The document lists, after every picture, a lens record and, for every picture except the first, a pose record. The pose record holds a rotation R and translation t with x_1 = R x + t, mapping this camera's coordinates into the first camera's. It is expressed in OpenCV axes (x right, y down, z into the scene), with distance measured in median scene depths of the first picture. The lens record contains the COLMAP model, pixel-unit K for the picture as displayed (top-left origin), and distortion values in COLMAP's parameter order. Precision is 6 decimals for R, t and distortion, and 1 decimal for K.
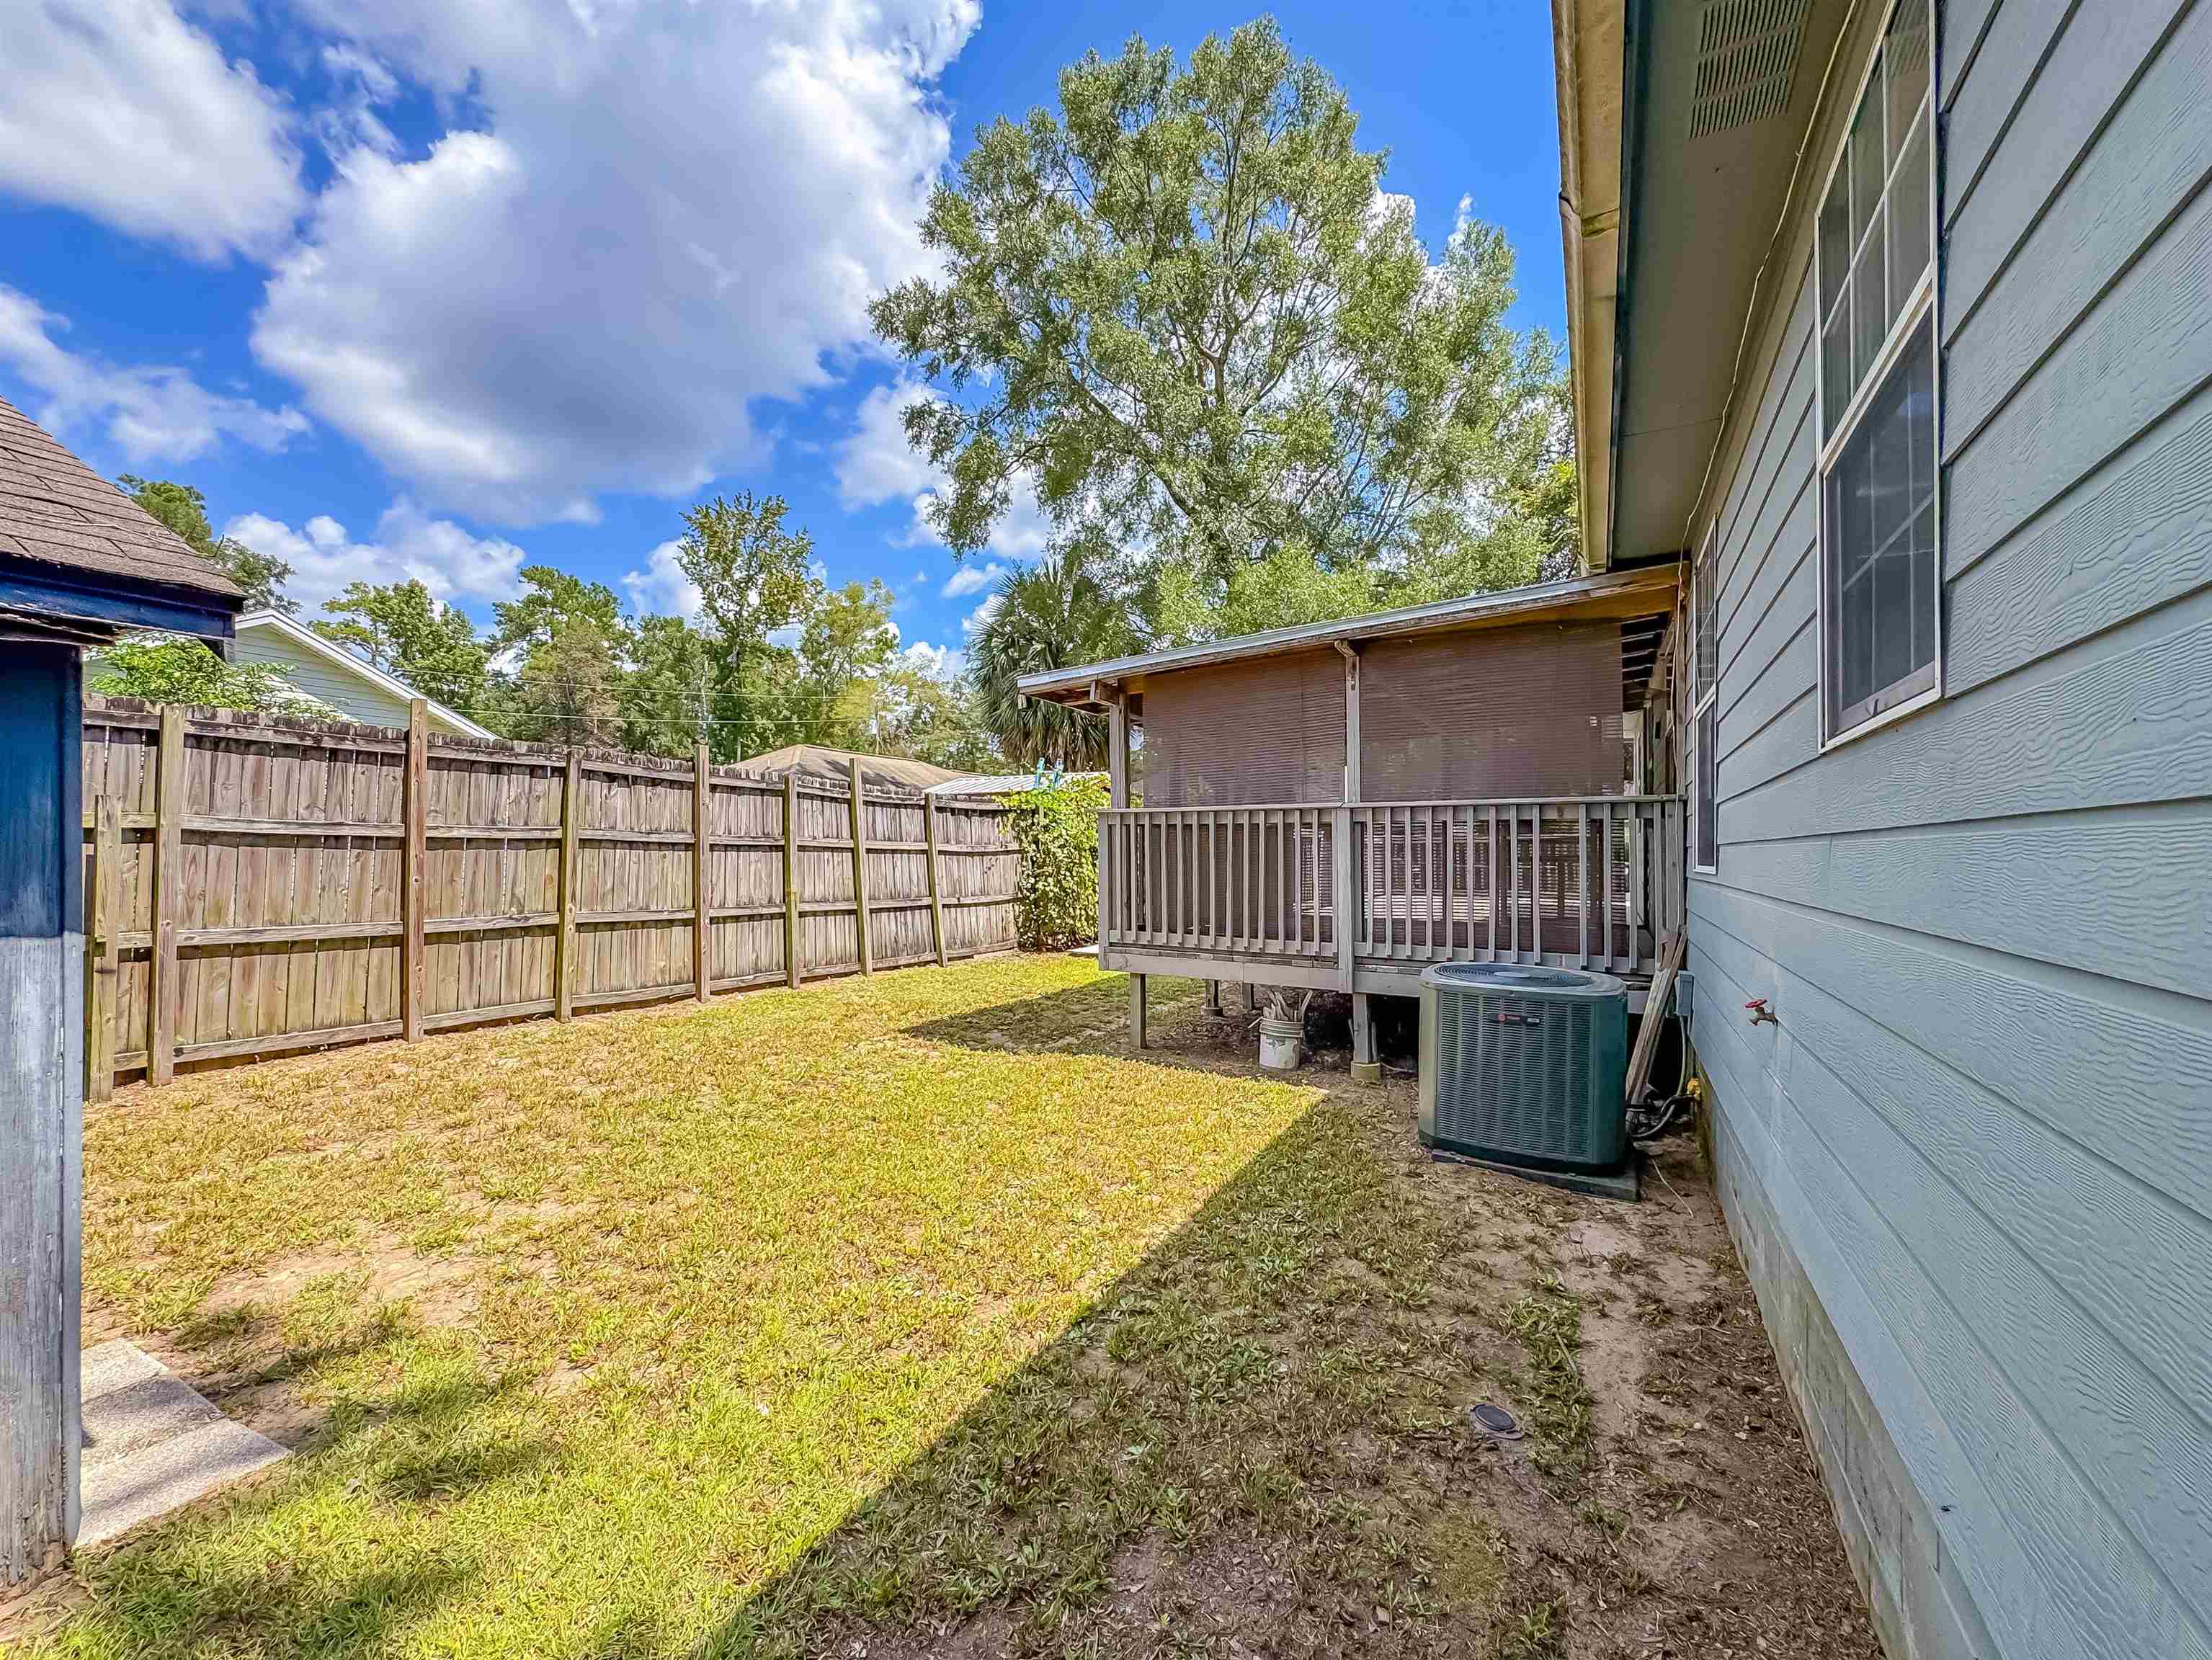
lens RADIAL K [[924.6, 0, 1106.0], [0, 924.6, 830.0], [0, 0, 1]] dist [0.000593, 0.000092]
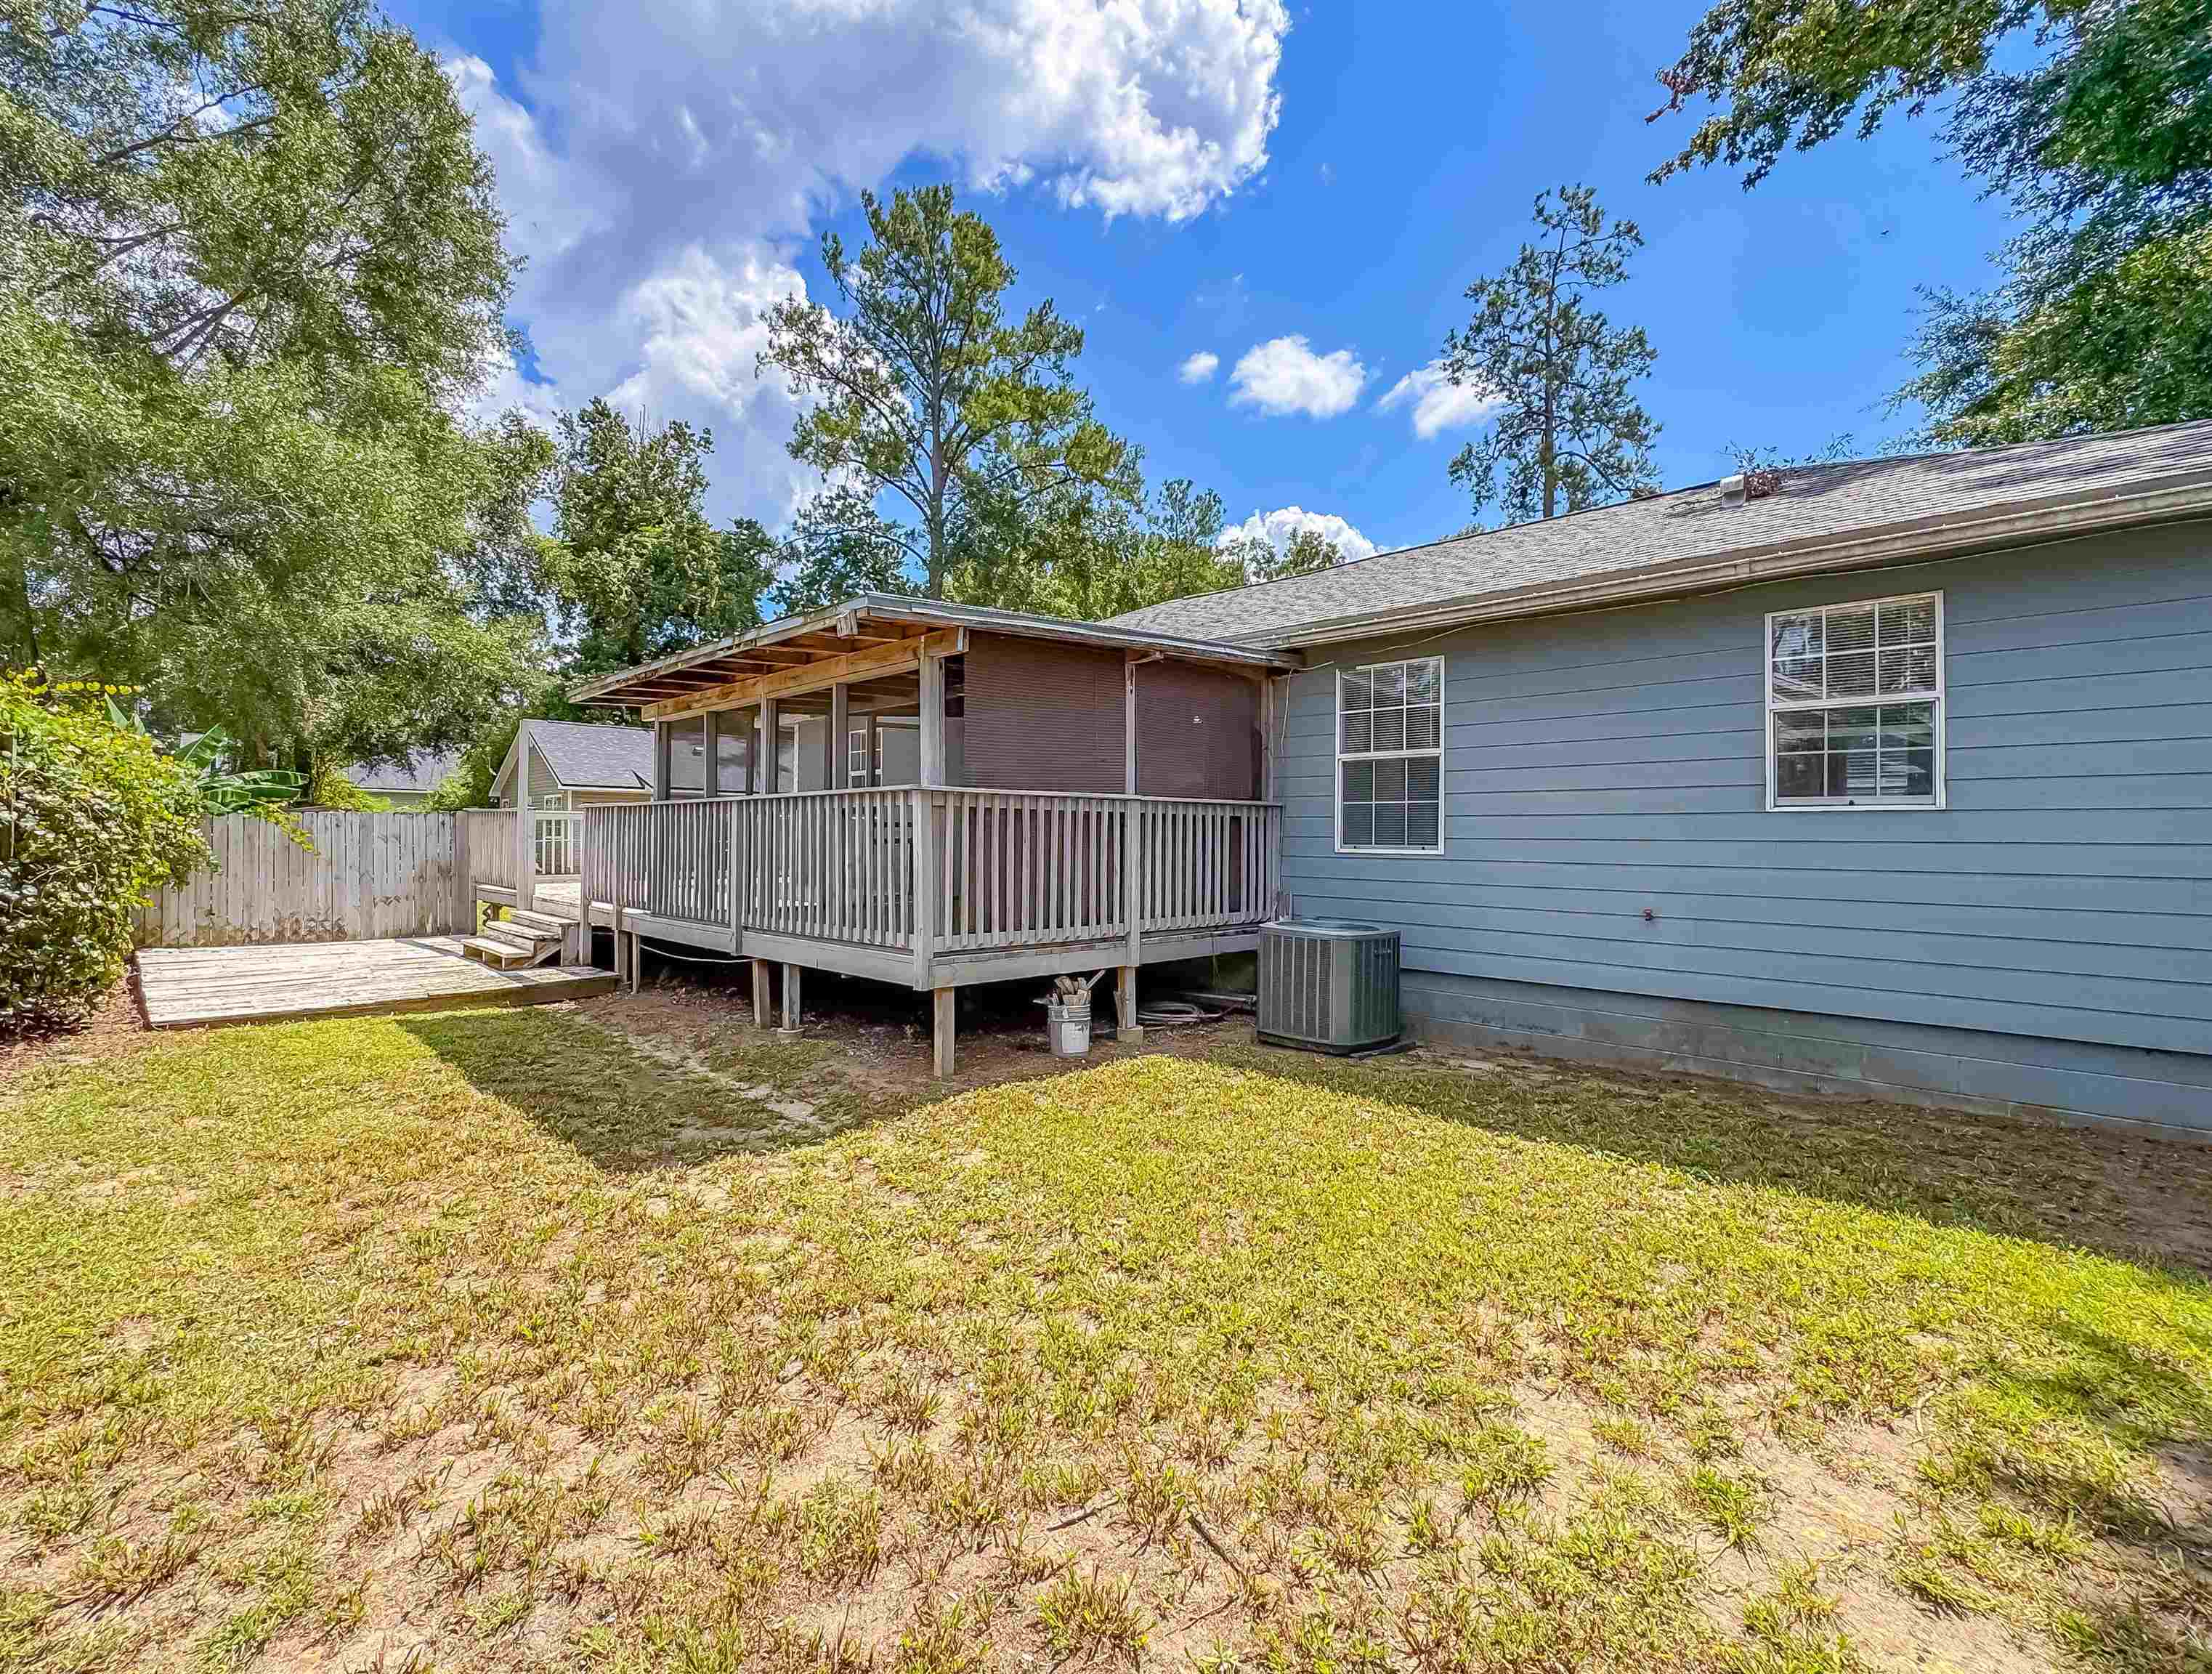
lens RADIAL K [[941.7, 0, 1106.0], [0, 941.7, 837.0], [0, 0, 1]] dist [-0.001094, -0.000162]
pose [[0.274064, -0.004453, 0.961701, -0.824907], [-0.026241, 0.999582, 0.012106, 0.007395], [-0.961353, -0.028554, 0.273833, 0.714960]]
